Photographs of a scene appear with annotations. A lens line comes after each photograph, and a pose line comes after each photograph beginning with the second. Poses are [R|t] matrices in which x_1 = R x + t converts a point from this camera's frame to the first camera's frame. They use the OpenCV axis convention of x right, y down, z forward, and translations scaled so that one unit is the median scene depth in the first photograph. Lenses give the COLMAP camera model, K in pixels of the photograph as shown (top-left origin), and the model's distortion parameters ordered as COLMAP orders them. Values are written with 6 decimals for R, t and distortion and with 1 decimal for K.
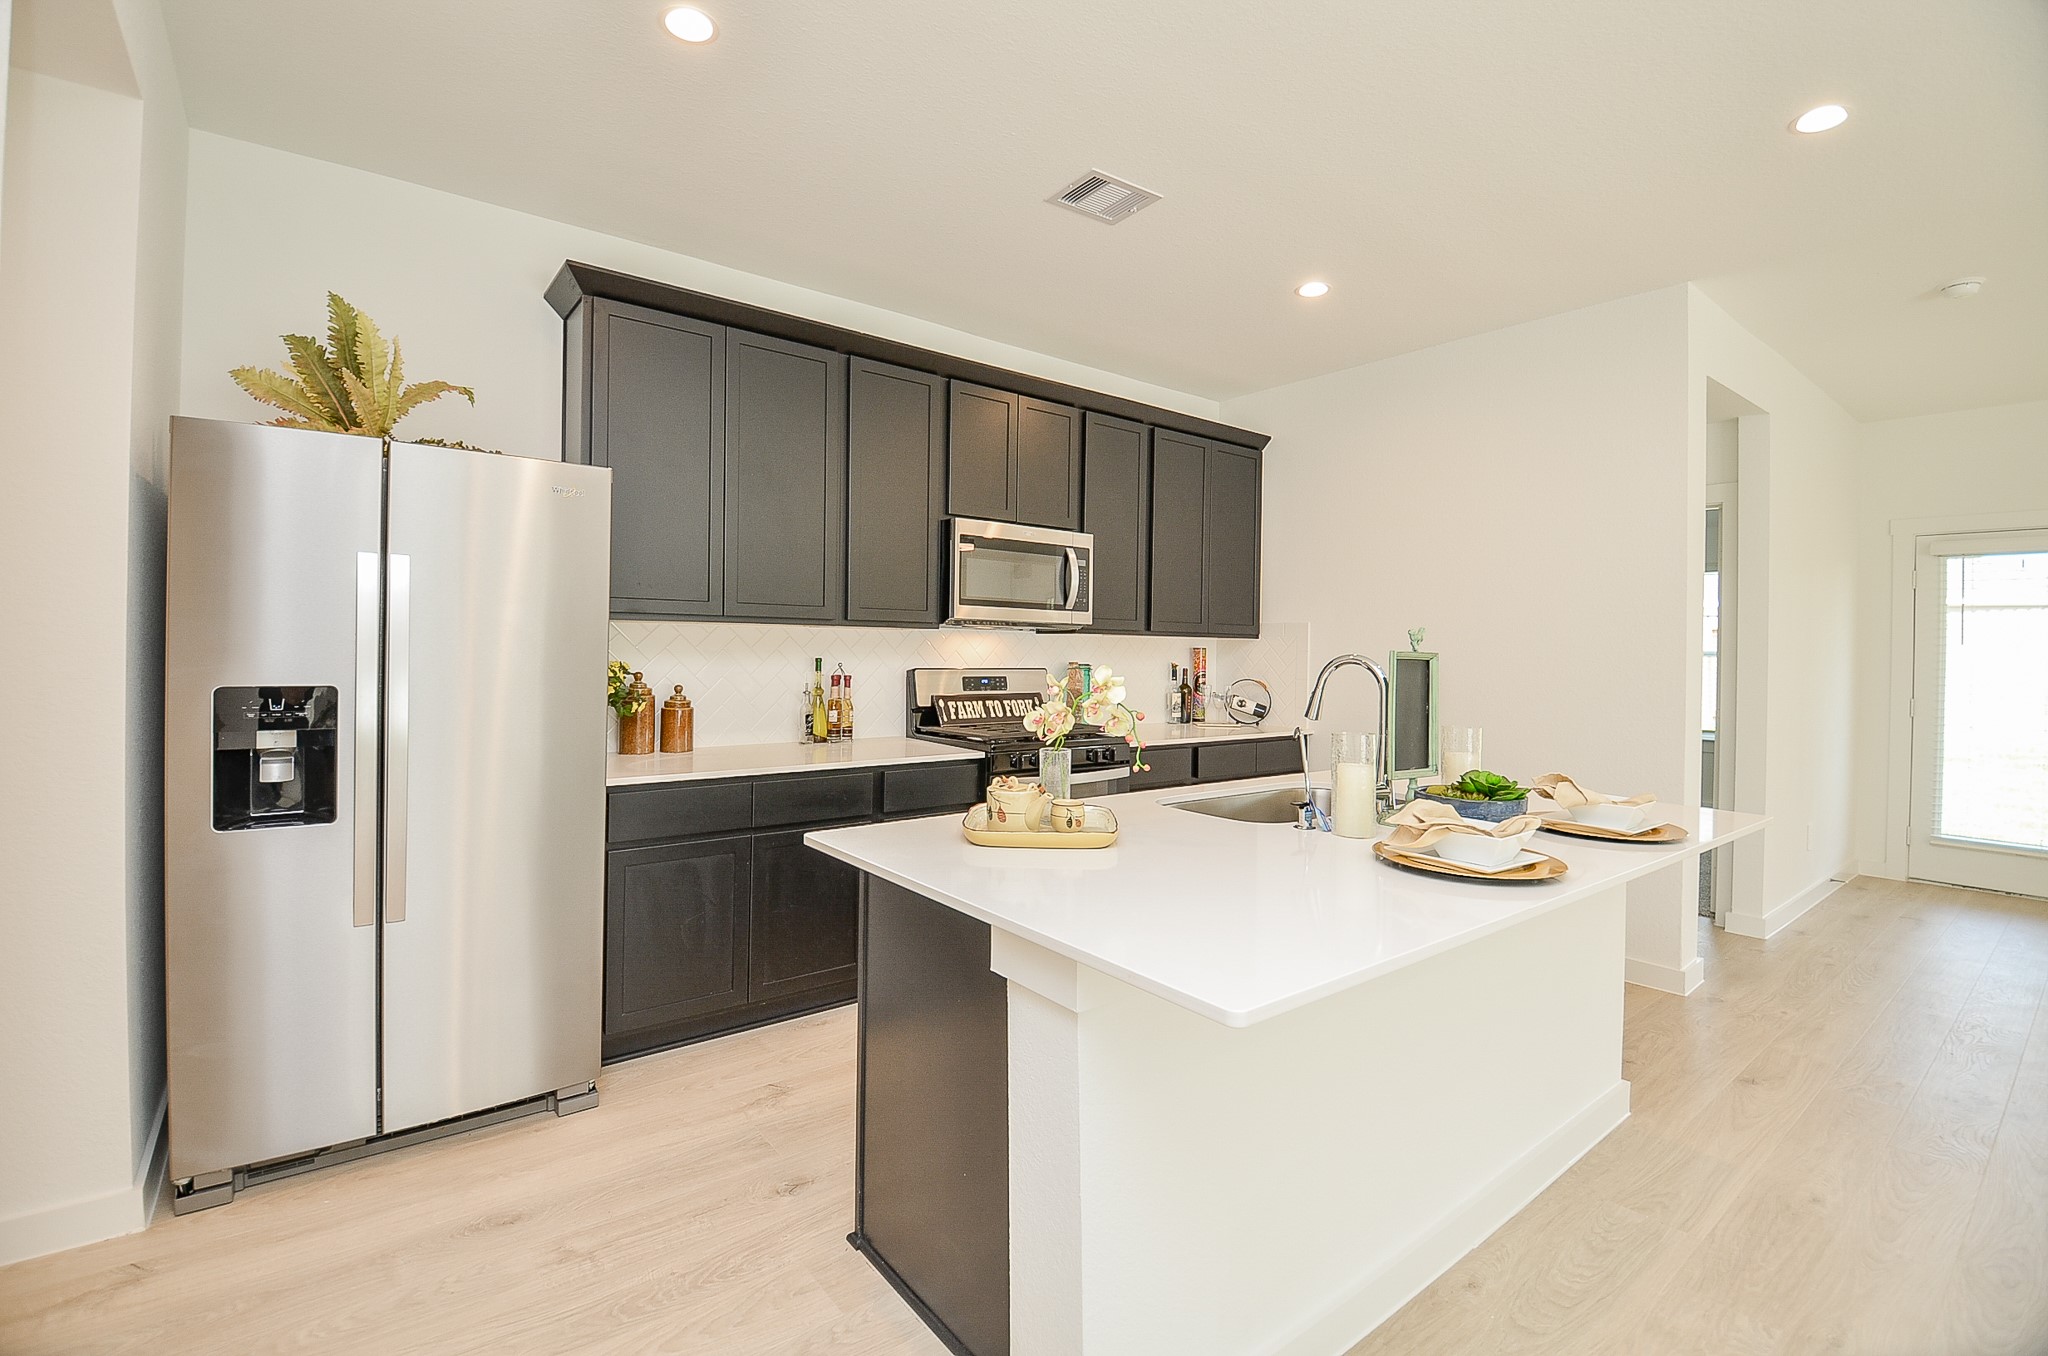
lens RADIAL K [[926.3, 0, 1013.3], [0, 926.3, 625.3], [0, 0, 1]] dist [-0.006843, -0.008691]
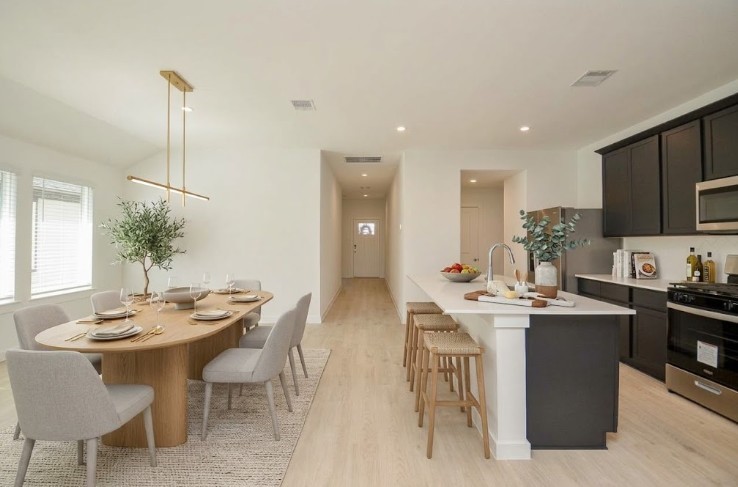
lens RADIAL K [[330.9, 0, 359.6], [0, 330.9, 237.3], [0, 0, 1]] dist [-0.035322, -0.001275]
pose [[-0.636588, -0.034372, -0.770438, 0.927423], [-0.006989, 0.999222, -0.038804, 0.039295], [0.771173, -0.019317, -0.636333, 0.790213]]
